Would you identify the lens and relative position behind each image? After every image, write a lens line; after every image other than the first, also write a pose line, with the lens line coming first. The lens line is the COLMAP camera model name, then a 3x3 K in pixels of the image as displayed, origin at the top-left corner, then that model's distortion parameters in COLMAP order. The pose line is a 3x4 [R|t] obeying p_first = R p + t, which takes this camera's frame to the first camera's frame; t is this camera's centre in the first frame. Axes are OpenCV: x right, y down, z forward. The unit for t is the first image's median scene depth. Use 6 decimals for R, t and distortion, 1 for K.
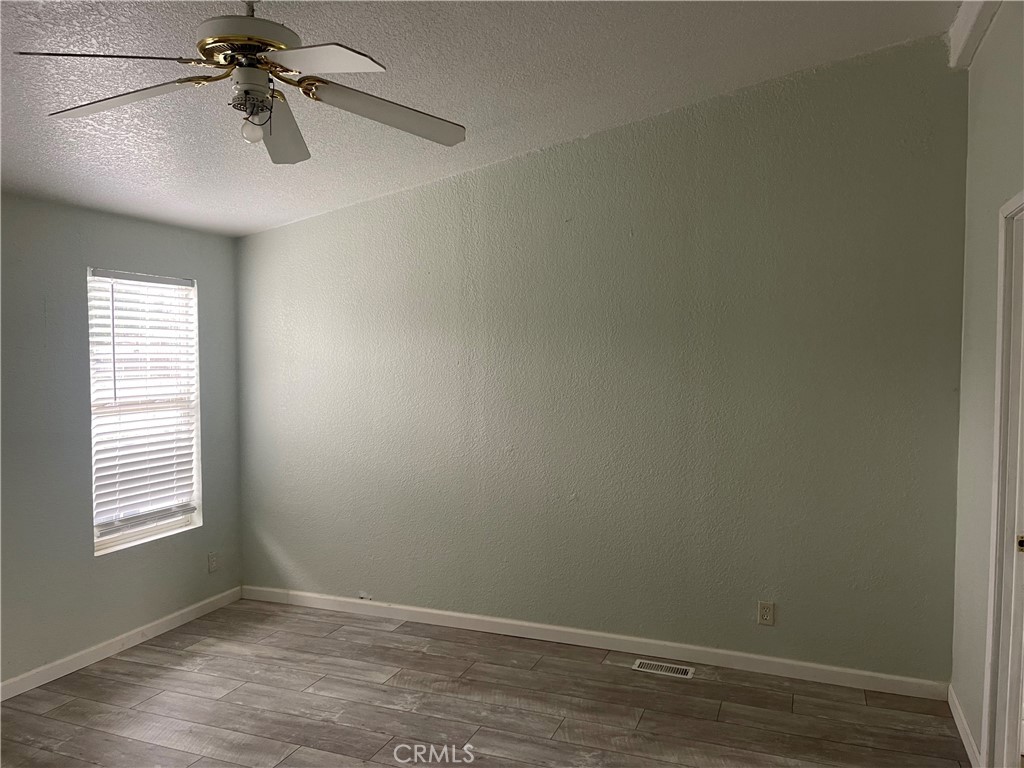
lens RADIAL K [[774.6, 0, 512.8], [0, 774.6, 389.9], [0, 0, 1]] dist [0.076487, -0.098891]
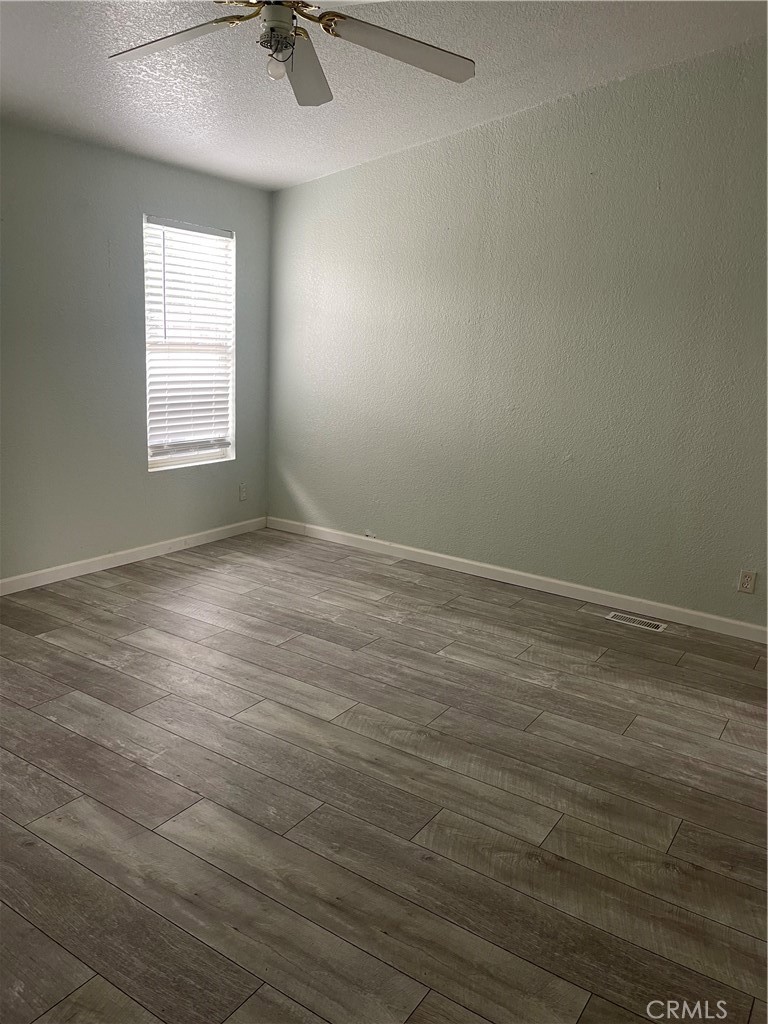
lens RADIAL K [[774.6, 0, 378.9], [0, 774.6, 511.0], [0, 0, 1]] dist [0.076487, -0.098891]
pose [[0.975299, 0.096049, -0.198913, 0.048428], [-0.060735, 0.982410, 0.176585, 0.042567], [0.212375, -0.160142, 0.963977, -0.071212]]
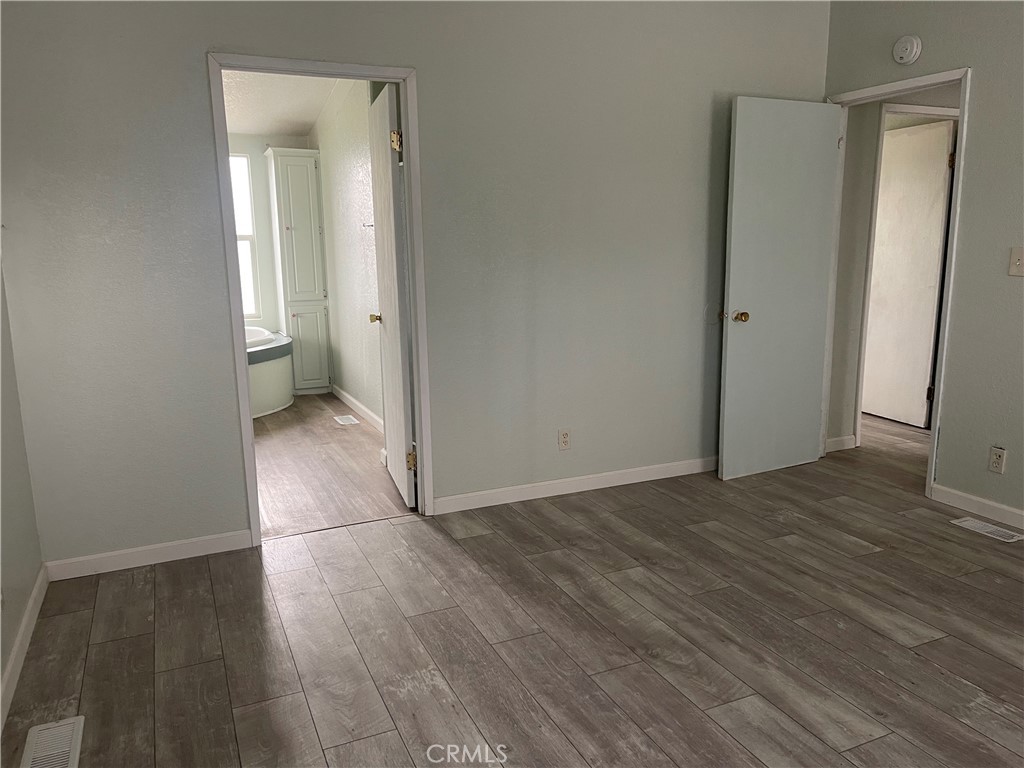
lens RADIAL K [[774.6, 0, 512.4], [0, 774.6, 389.6], [0, 0, 1]] dist [0.076487, -0.098891]
pose [[-0.712839, -0.119524, 0.691068, -0.320053], [0.048427, 0.974630, 0.218521, 0.013738], [-0.699654, 0.189237, -0.688966, 0.940222]]
